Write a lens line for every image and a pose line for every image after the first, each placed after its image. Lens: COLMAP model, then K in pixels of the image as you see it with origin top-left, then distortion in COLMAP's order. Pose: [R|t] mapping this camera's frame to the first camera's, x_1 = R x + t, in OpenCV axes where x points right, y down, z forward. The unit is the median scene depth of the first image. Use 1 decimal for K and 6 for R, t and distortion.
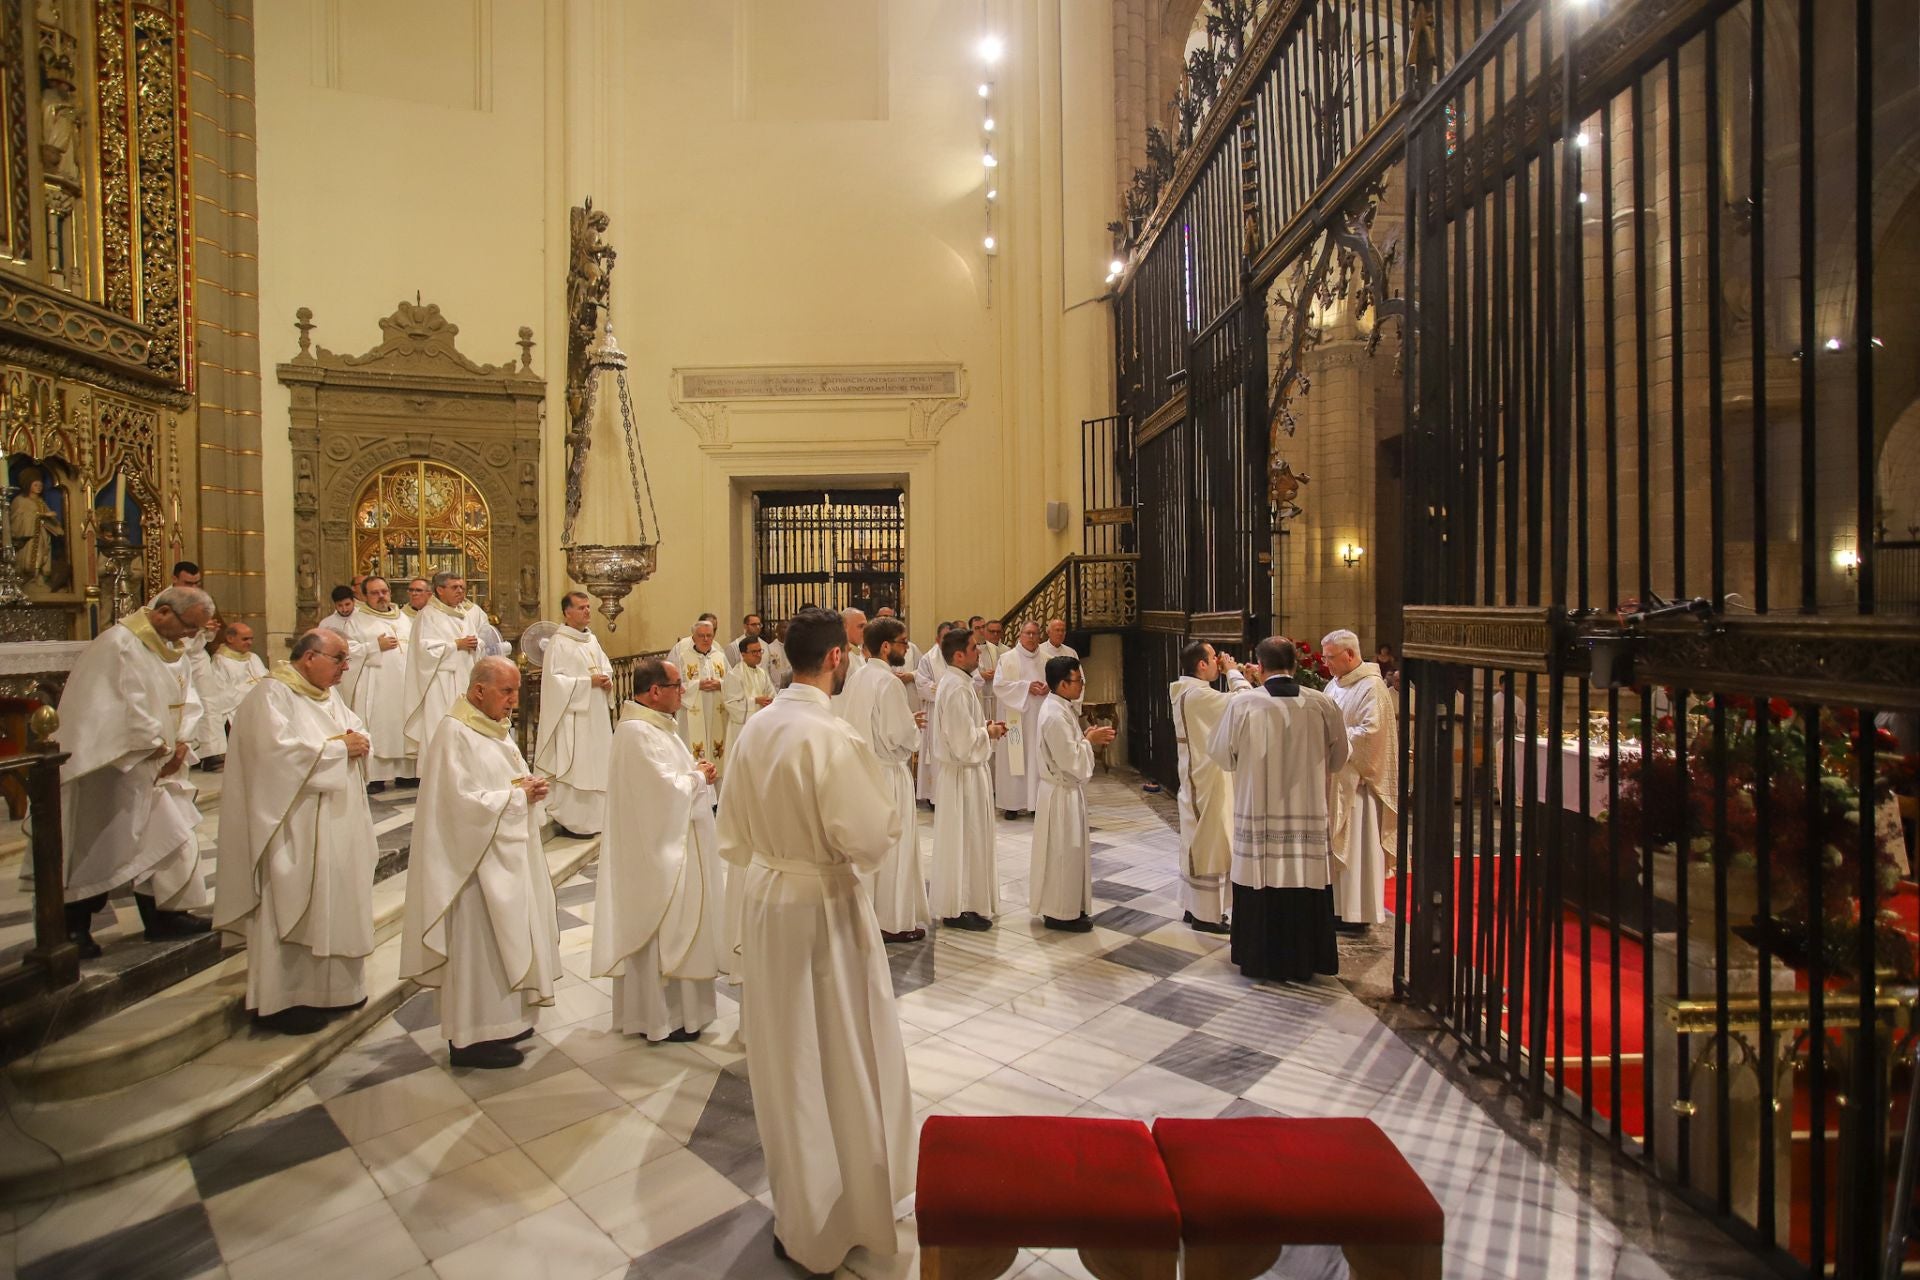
lens RADIAL K [[936.7, 0, 953.4], [0, 936.7, 639.0], [0, 0, 1]] dist [-0.060250, 0.024096]
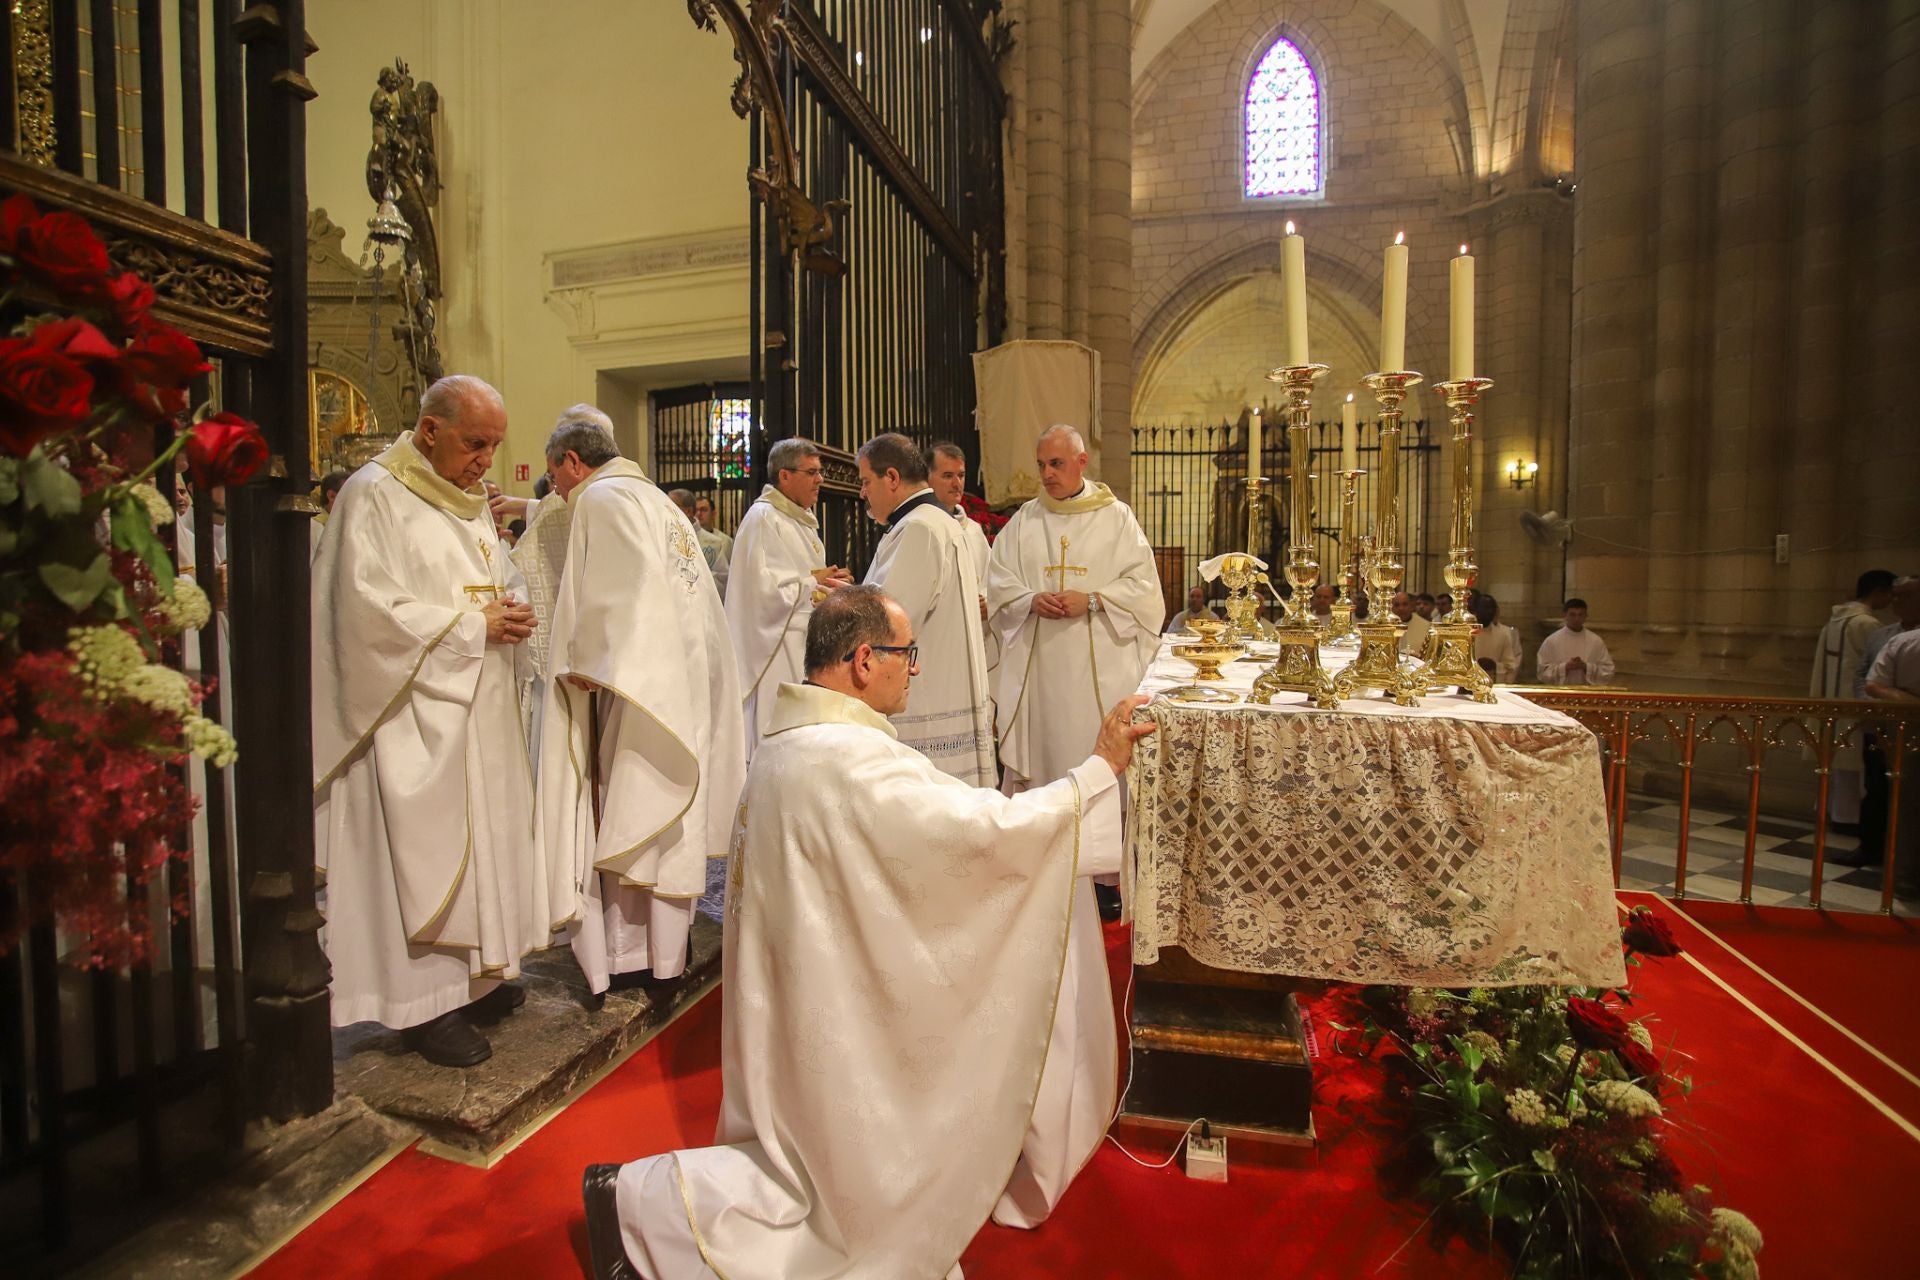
lens RADIAL K [[936.7, 0, 953.4], [0, 936.7, 639.0], [0, 0, 1]] dist [-0.060250, 0.024096]
pose [[0.957681, 0.023620, -0.286860, 0.382197], [-0.015186, 0.999386, 0.031588, 0.055334], [0.287430, -0.025895, 0.957452, 0.263658]]
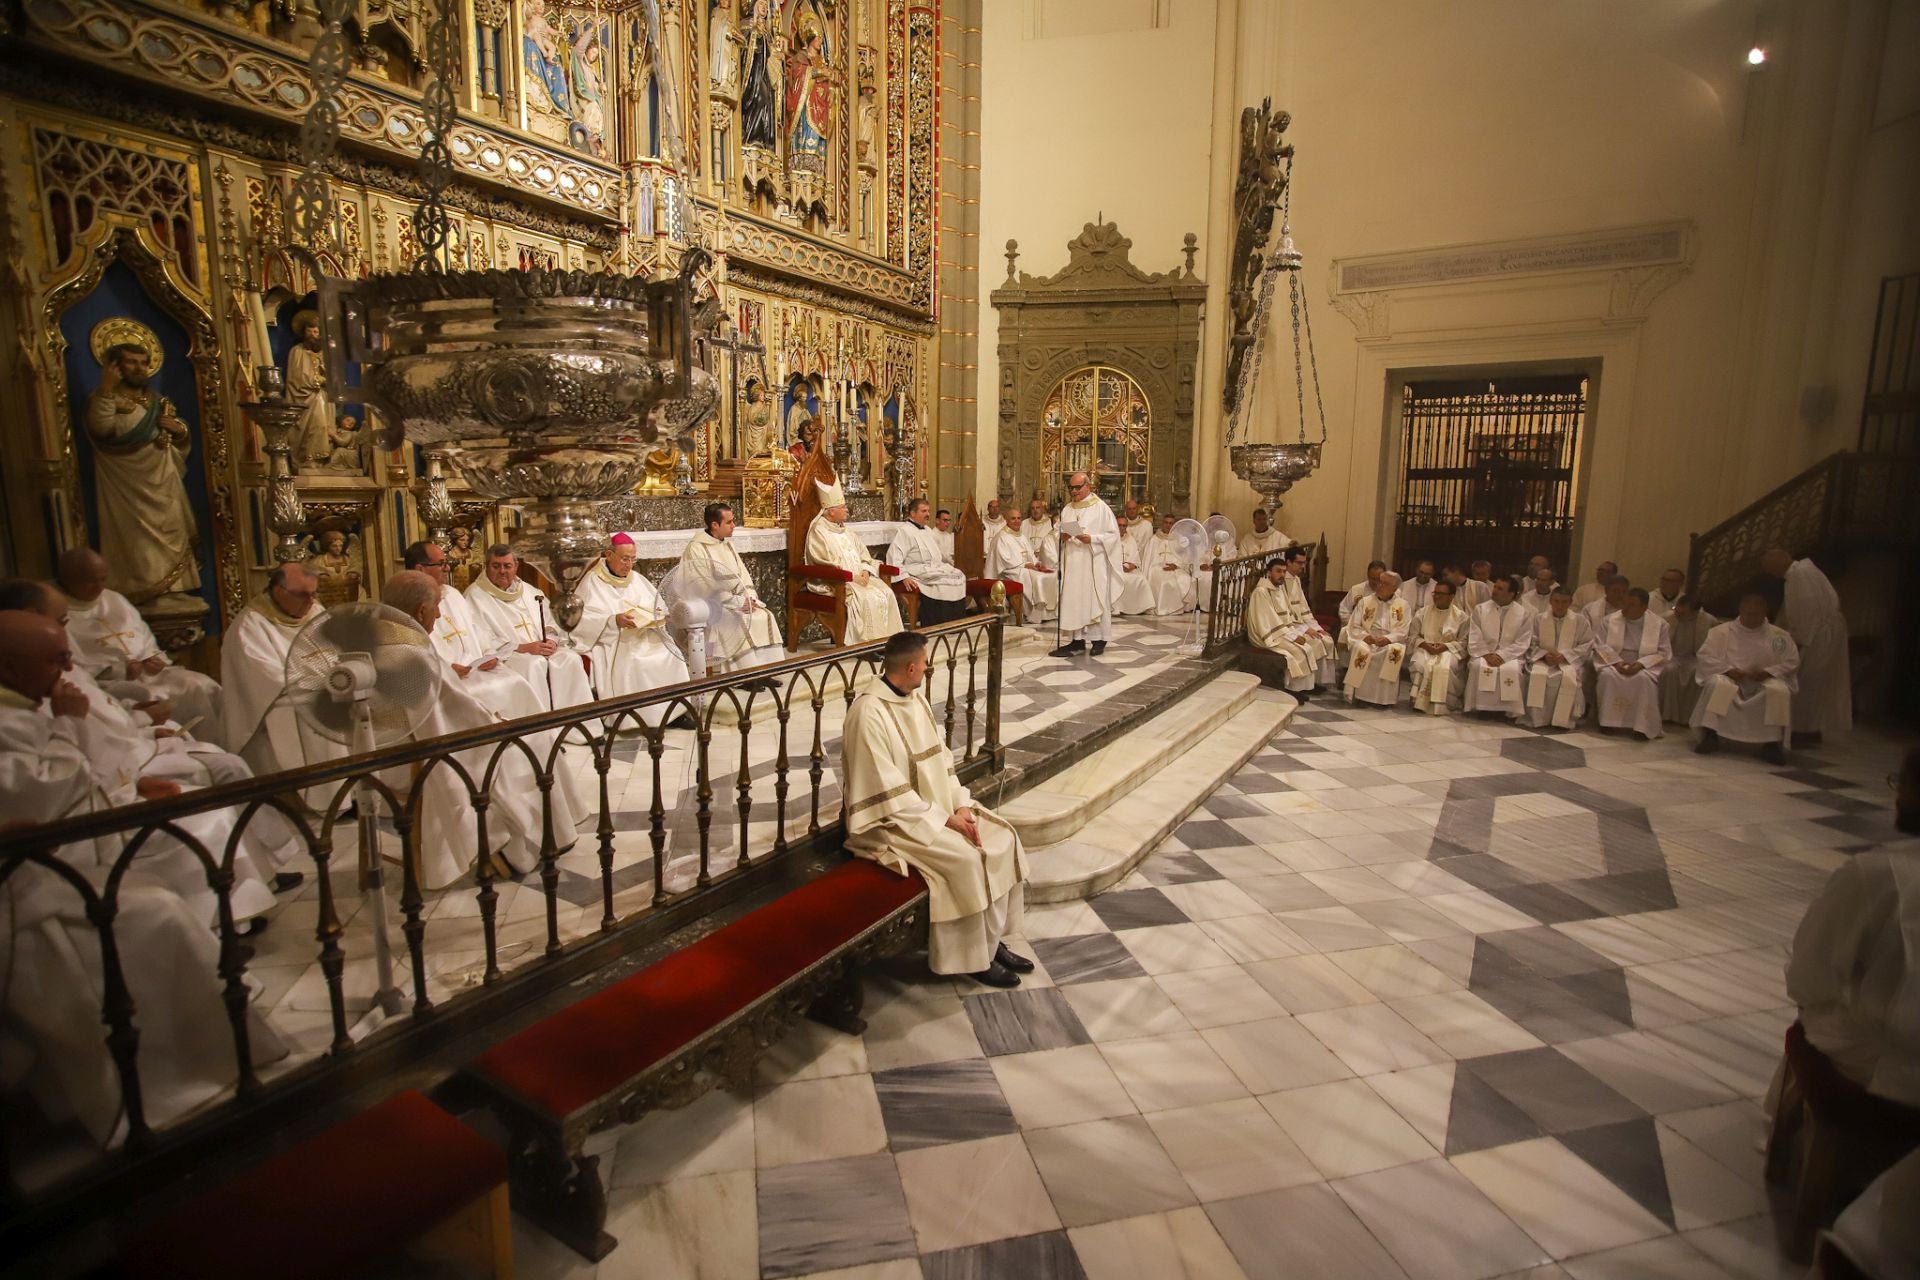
lens RADIAL K [[936.7, 0, 953.4], [0, 936.7, 639.0], [0, 0, 1]] dist [-0.060250, 0.024096]
pose [[0.833113, 0.100493, -0.543898, -0.070173], [-0.031064, 0.990305, 0.135391, -0.011045], [0.552230, -0.095901, 0.828157, -0.088238]]
